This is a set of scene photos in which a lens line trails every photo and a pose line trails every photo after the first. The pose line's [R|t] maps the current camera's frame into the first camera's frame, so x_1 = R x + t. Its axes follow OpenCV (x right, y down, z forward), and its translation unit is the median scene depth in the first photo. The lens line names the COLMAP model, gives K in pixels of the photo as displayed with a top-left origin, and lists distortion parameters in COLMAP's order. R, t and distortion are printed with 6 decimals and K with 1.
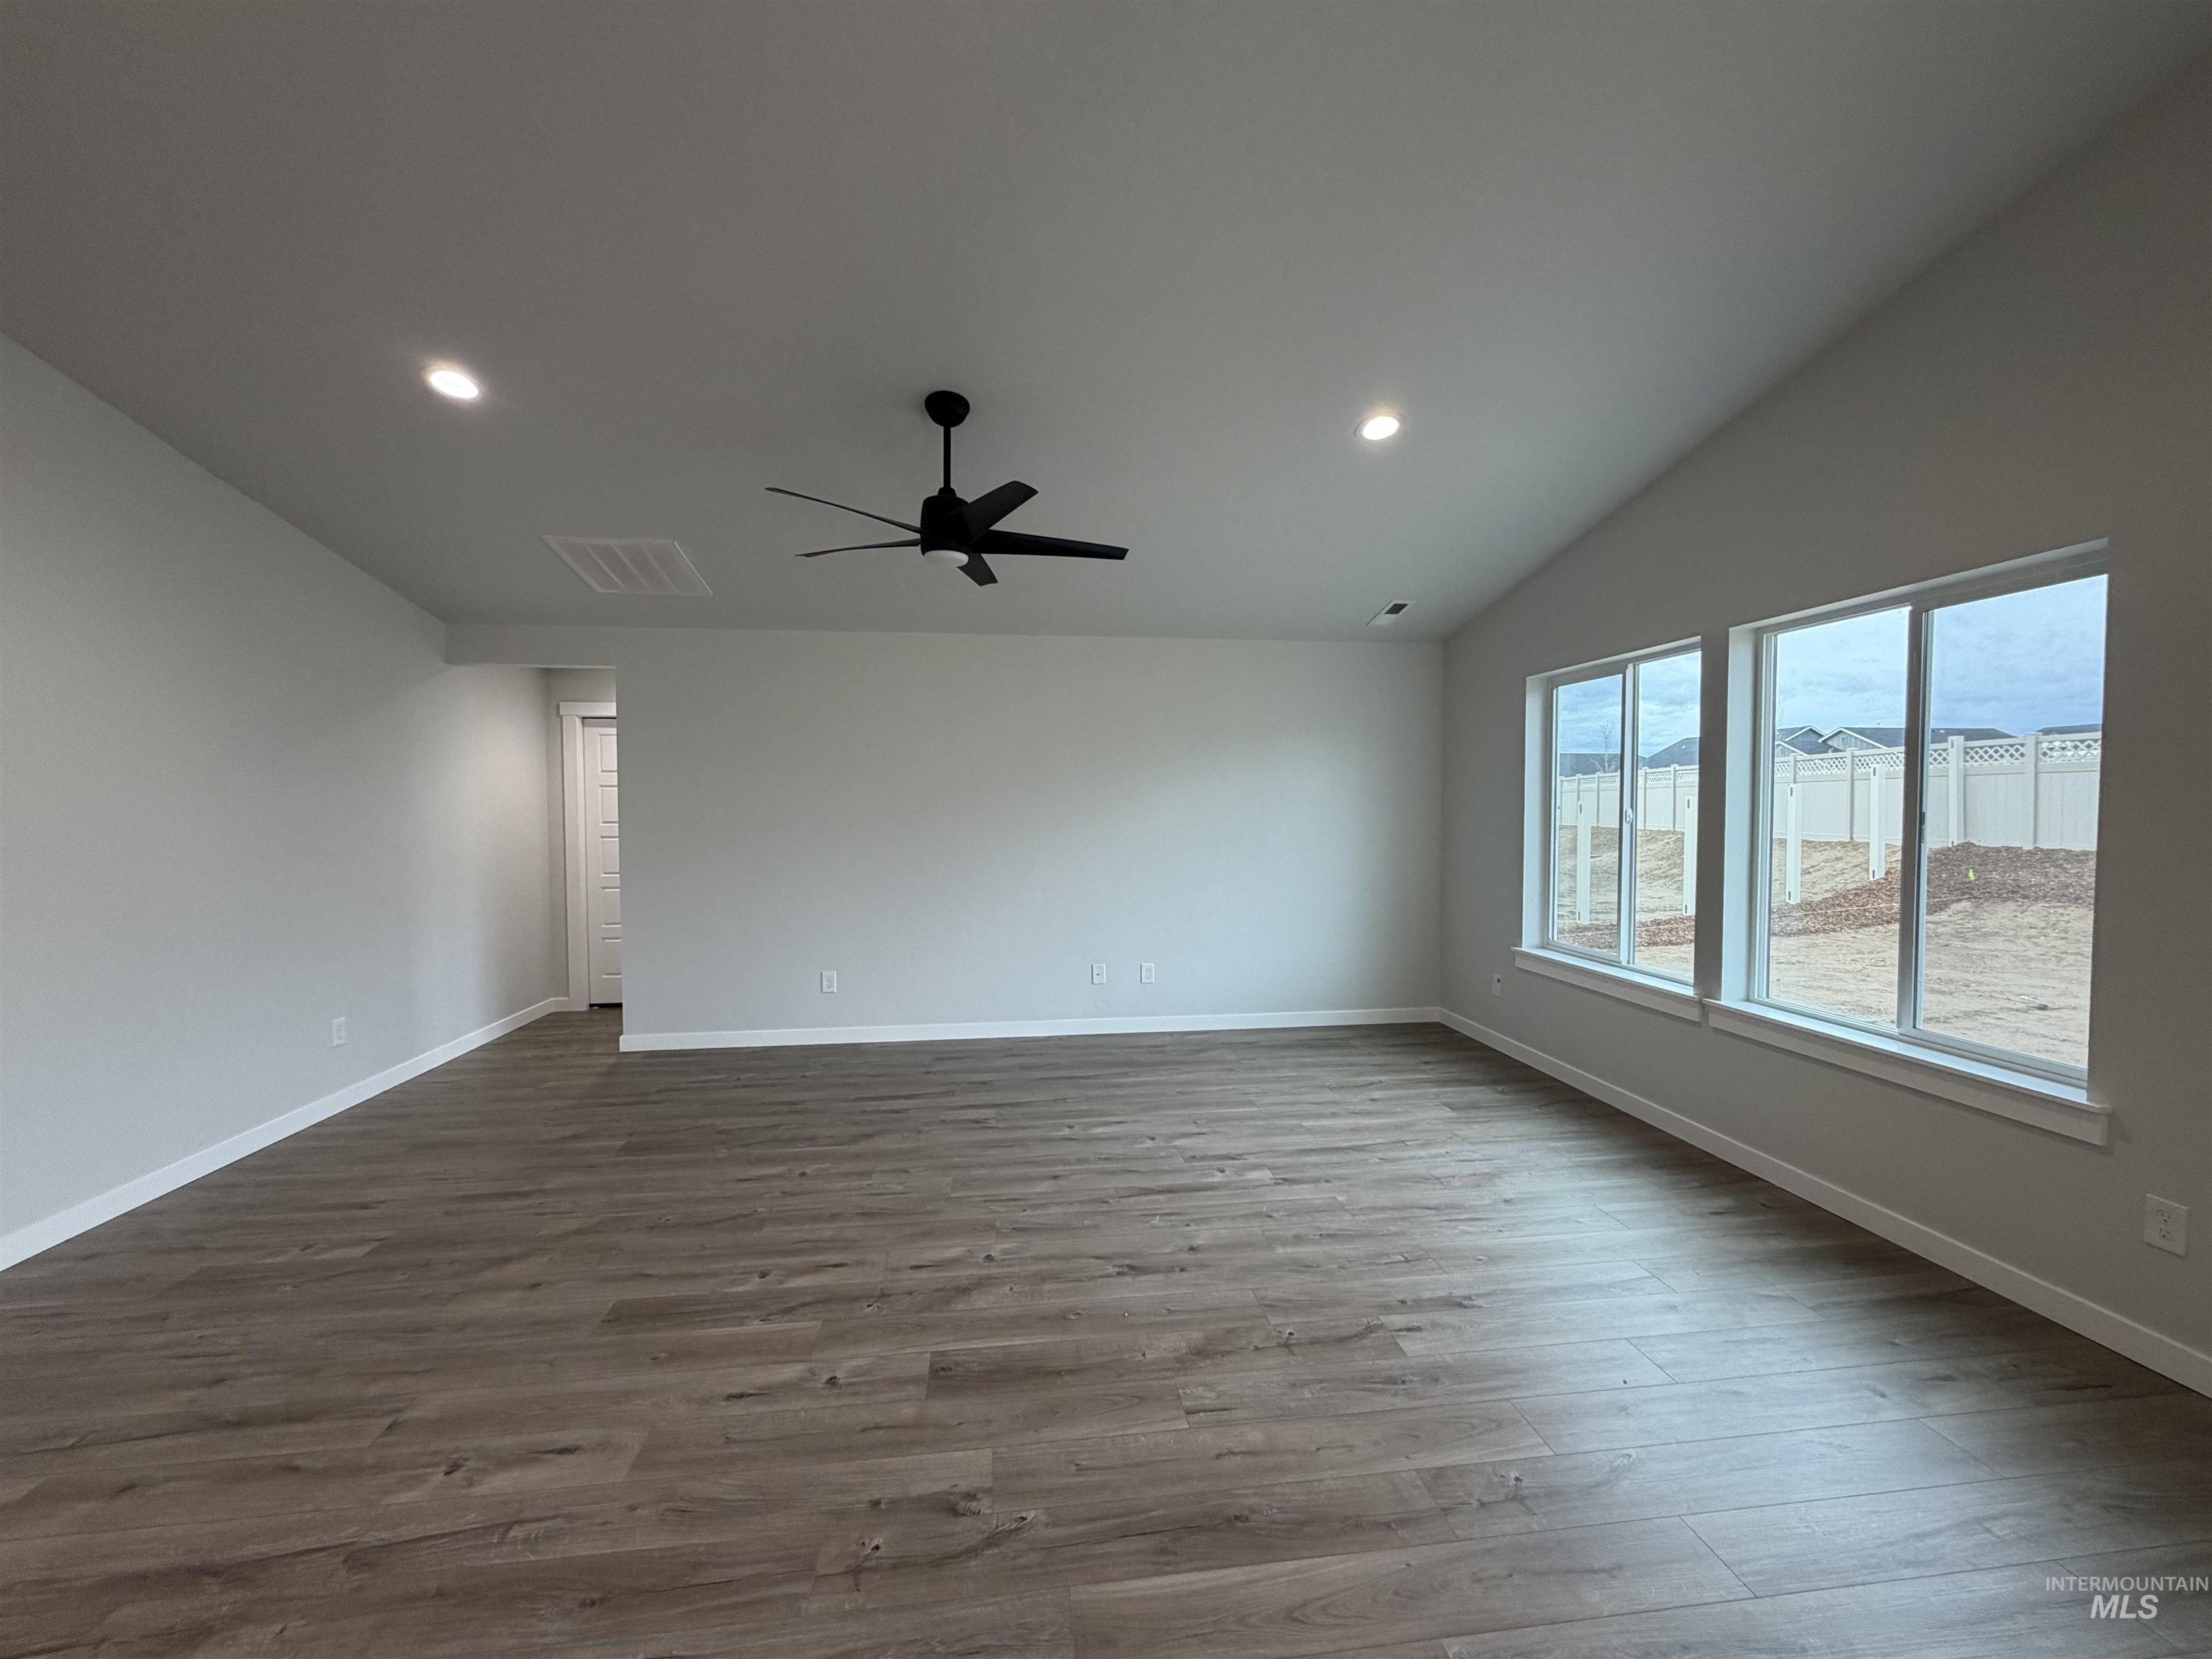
lens RADIAL K [[881.1, 0, 1106.0], [0, 881.1, 829.5], [0, 0, 1]] dist [0.014775, 0.000075]
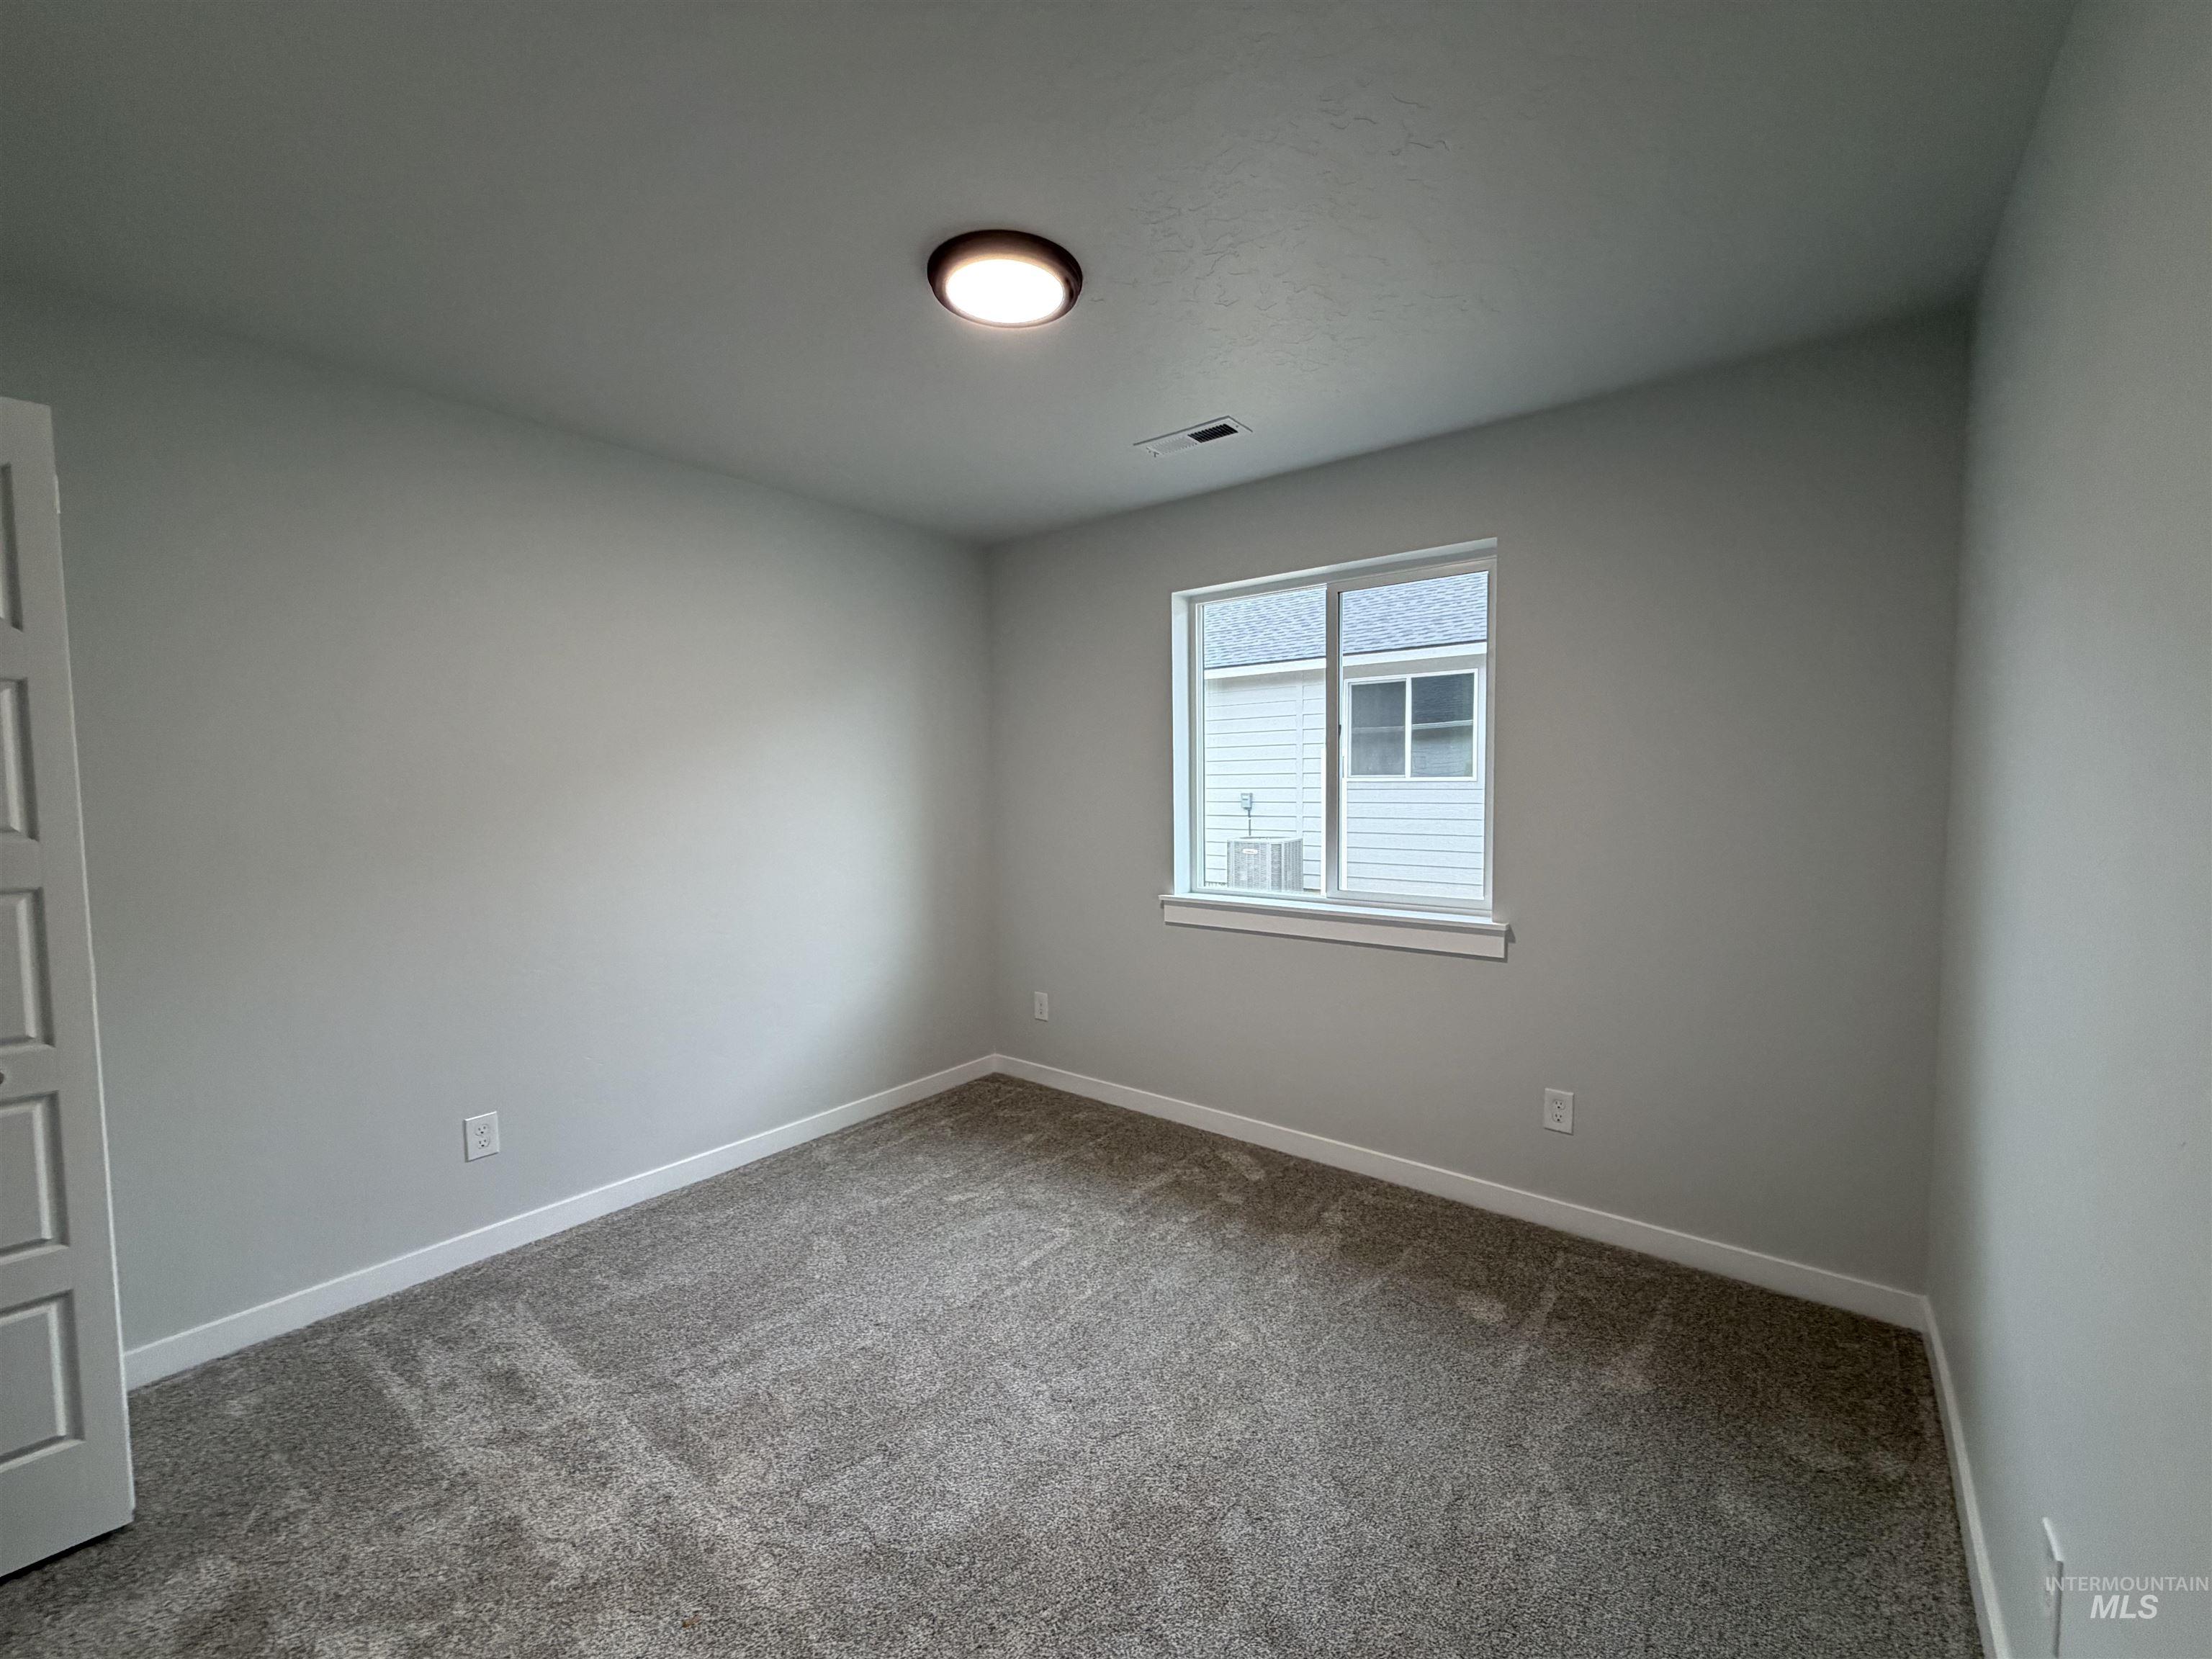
lens RADIAL K [[881.1, 0, 1106.0], [0, 881.1, 829.5], [0, 0, 1]] dist [0.014775, 0.000075]
pose [[0.716150, -0.054932, 0.695782, -0.056524], [0.033151, 0.998450, 0.044706, -0.011409], [-0.697159, -0.008950, 0.716861, 0.426724]]
